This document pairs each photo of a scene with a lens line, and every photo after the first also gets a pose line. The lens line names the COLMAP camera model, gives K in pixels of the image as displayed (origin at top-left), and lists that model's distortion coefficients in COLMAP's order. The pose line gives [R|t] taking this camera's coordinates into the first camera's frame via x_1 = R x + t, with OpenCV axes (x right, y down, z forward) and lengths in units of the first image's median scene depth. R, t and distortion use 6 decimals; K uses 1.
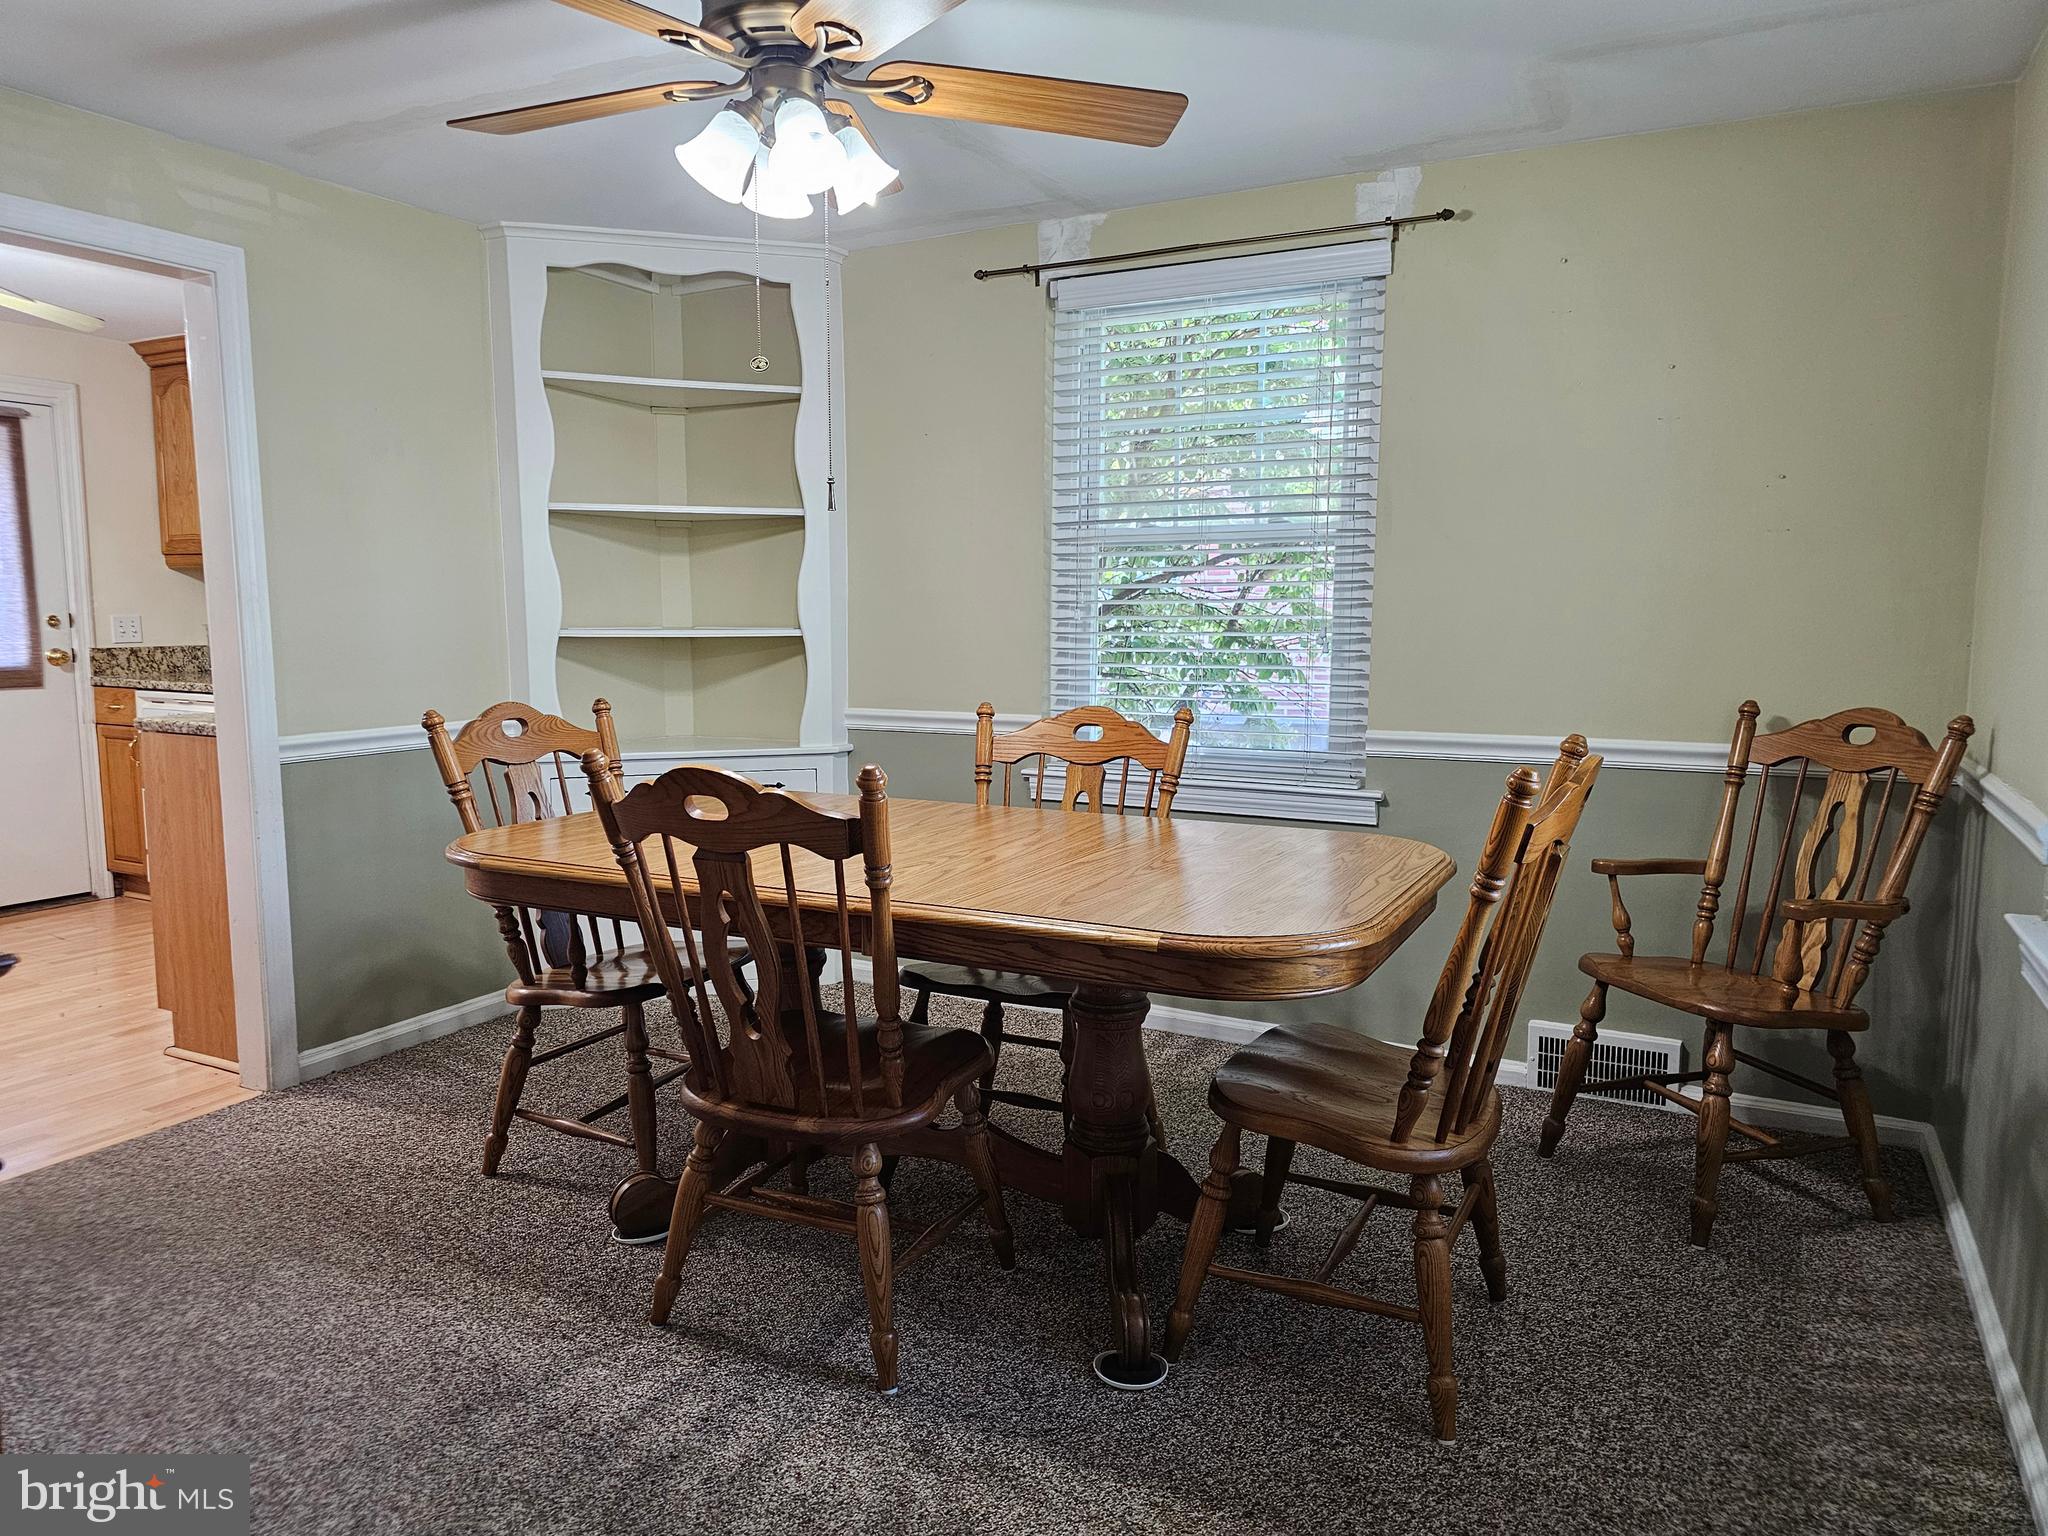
lens RADIAL K [[1370.3, 0, 1016.5], [0, 1370.3, 782.1], [0, 0, 1]] dist [0.037848, -0.034799]
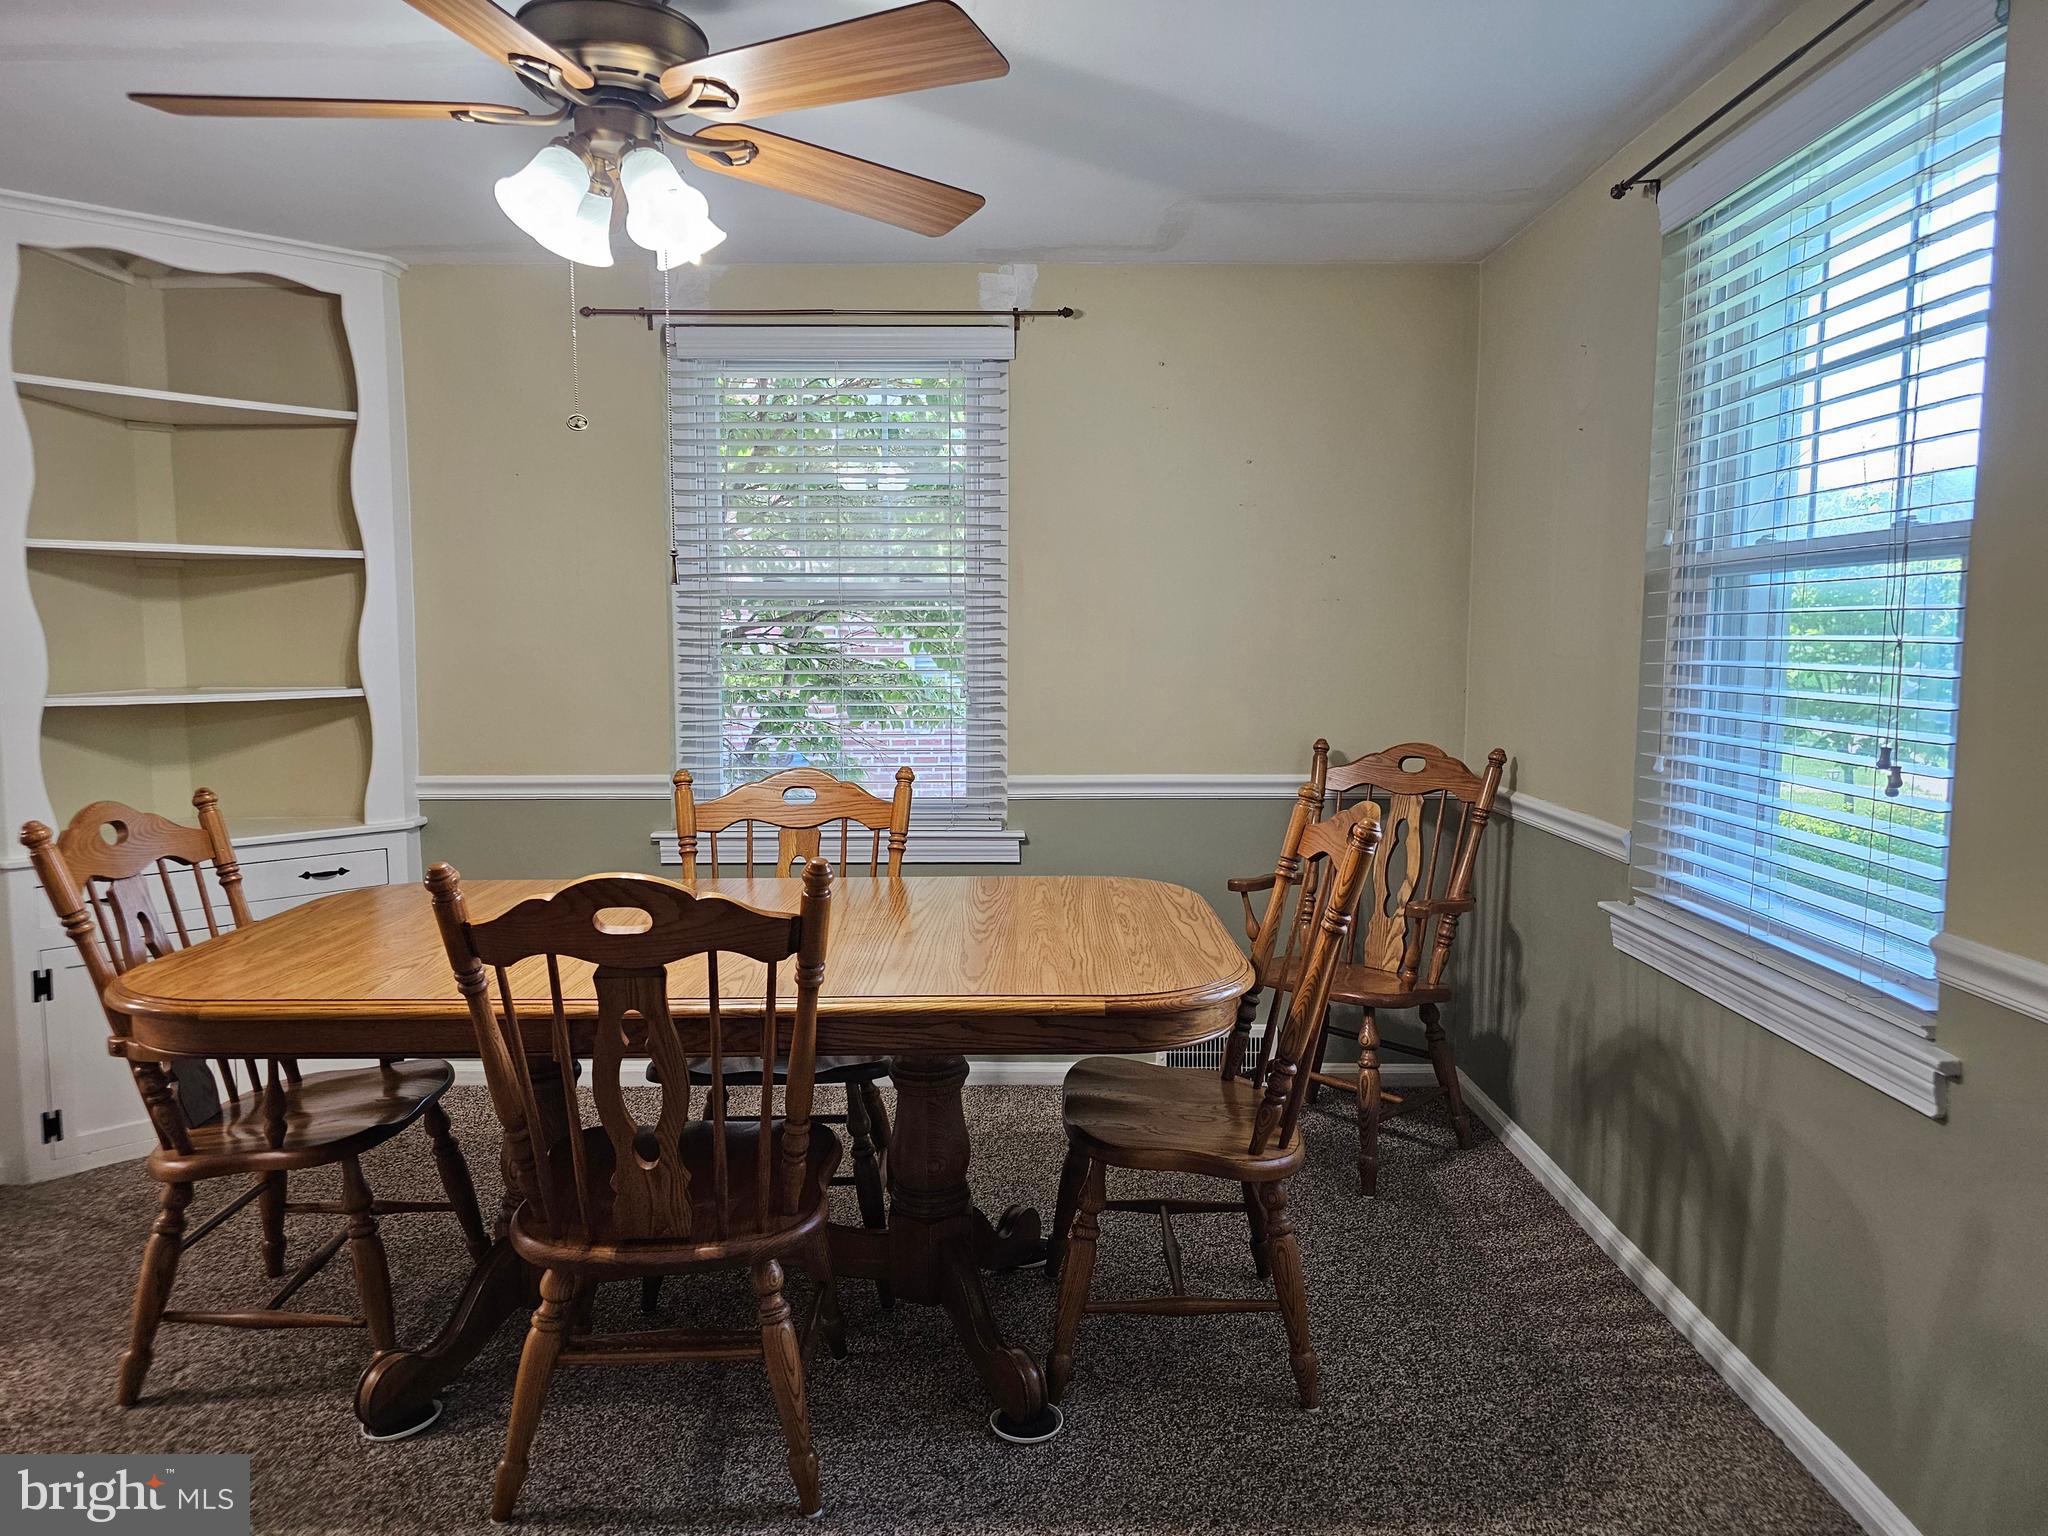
lens RADIAL K [[1370.3, 0, 1004.1], [0, 1370.3, 771.3], [0, 0, 1]] dist [0.037848, -0.034799]
pose [[0.886877, -0.050081, 0.459282, -0.297171], [0.060867, 0.998108, -0.008699, -0.040197], [-0.457978, 0.035671, 0.888248, 0.058994]]
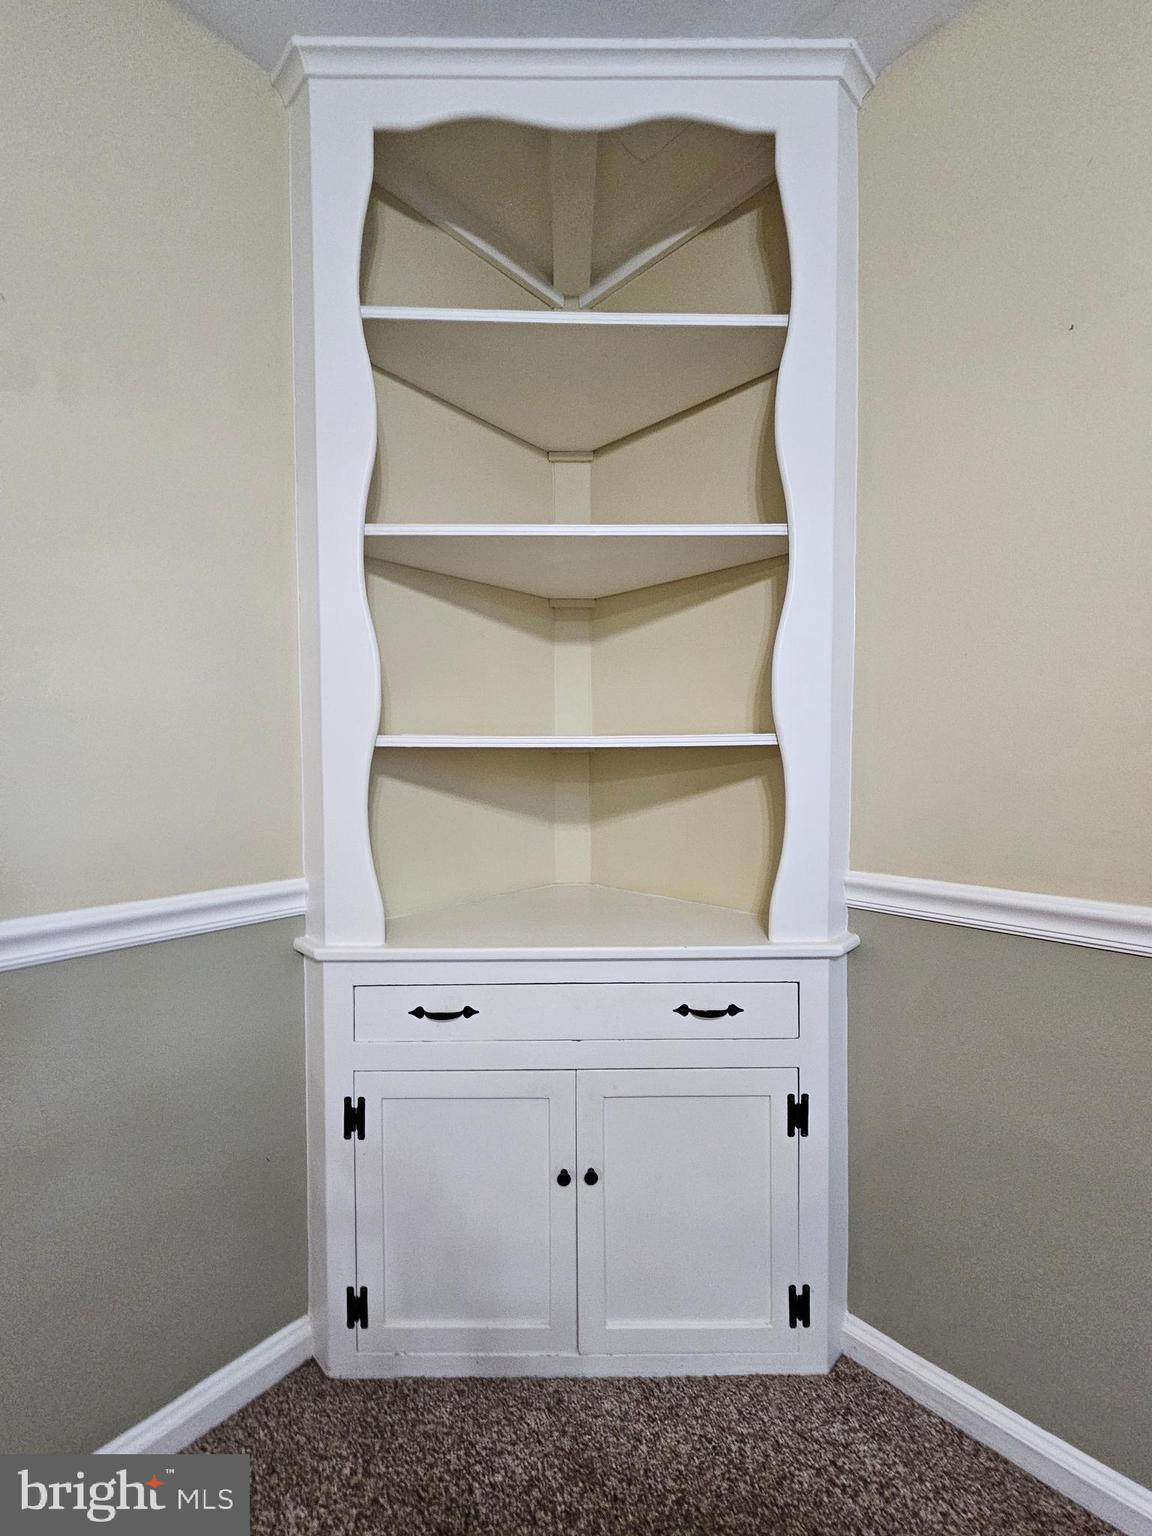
lens RADIAL K [[619.0, 0, 572.8], [0, 619.0, 743.4], [0, 0, 1]] dist [-0.000630, -0.000004]
pose [[0.965897, -0.002632, -0.258914, -0.254758], [-0.031516, 0.991318, -0.127650, -0.107329], [0.257002, 0.131457, 0.957428, 1.082082]]
